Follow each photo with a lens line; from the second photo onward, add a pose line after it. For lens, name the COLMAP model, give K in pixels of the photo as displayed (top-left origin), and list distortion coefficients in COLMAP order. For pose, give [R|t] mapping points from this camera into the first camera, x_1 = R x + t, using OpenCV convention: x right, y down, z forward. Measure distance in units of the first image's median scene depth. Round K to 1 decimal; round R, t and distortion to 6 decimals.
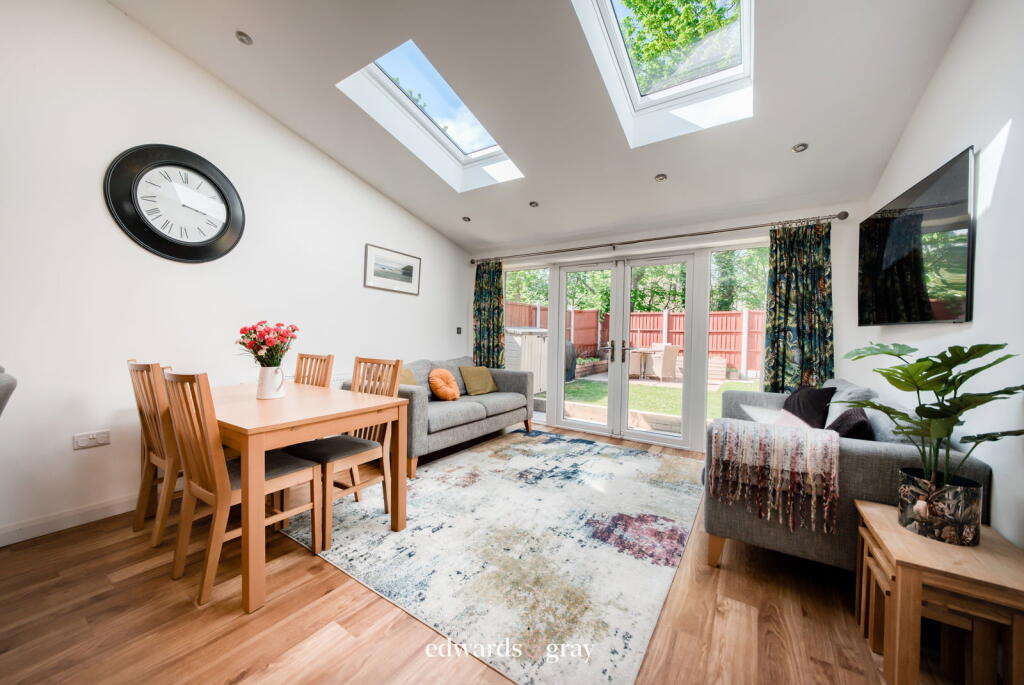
lens RADIAL K [[372.8, 0, 512.0], [0, 372.8, 342.5], [0, 0, 1]] dist [0.000102, -0.000012]
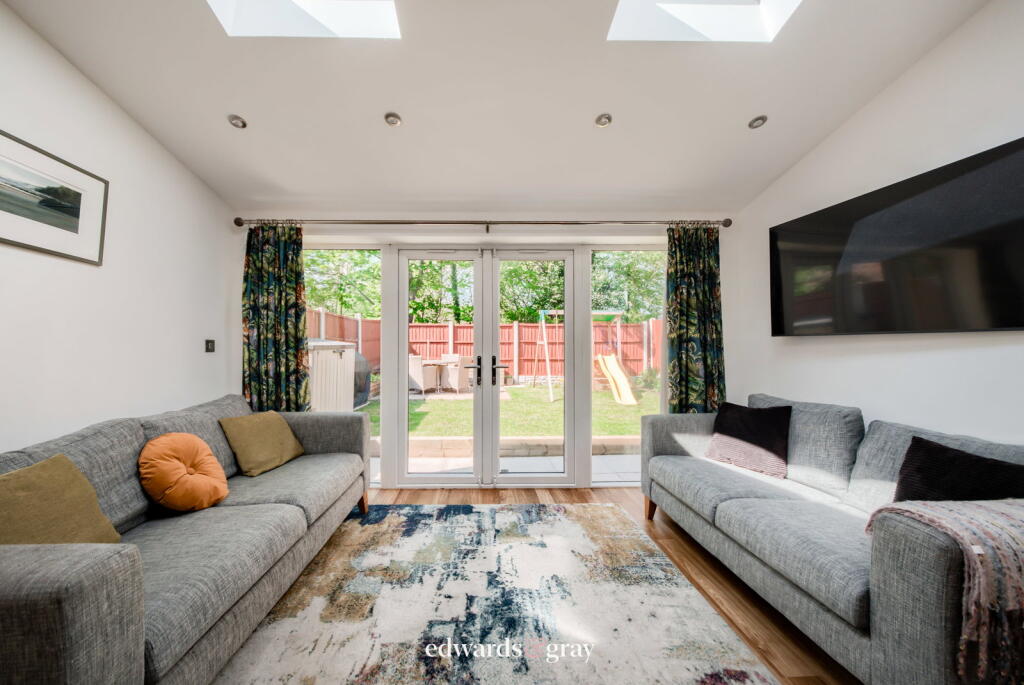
lens RADIAL K [[372.7, 0, 510.1], [0, 372.7, 345.3], [0, 0, 1]] dist [-0.013526, -0.000028]
pose [[0.831526, -0.014544, 0.555295, -0.093641], [0.026800, 0.999543, -0.013952, -0.016662], [-0.554839, 0.026483, 0.831536, 0.387297]]
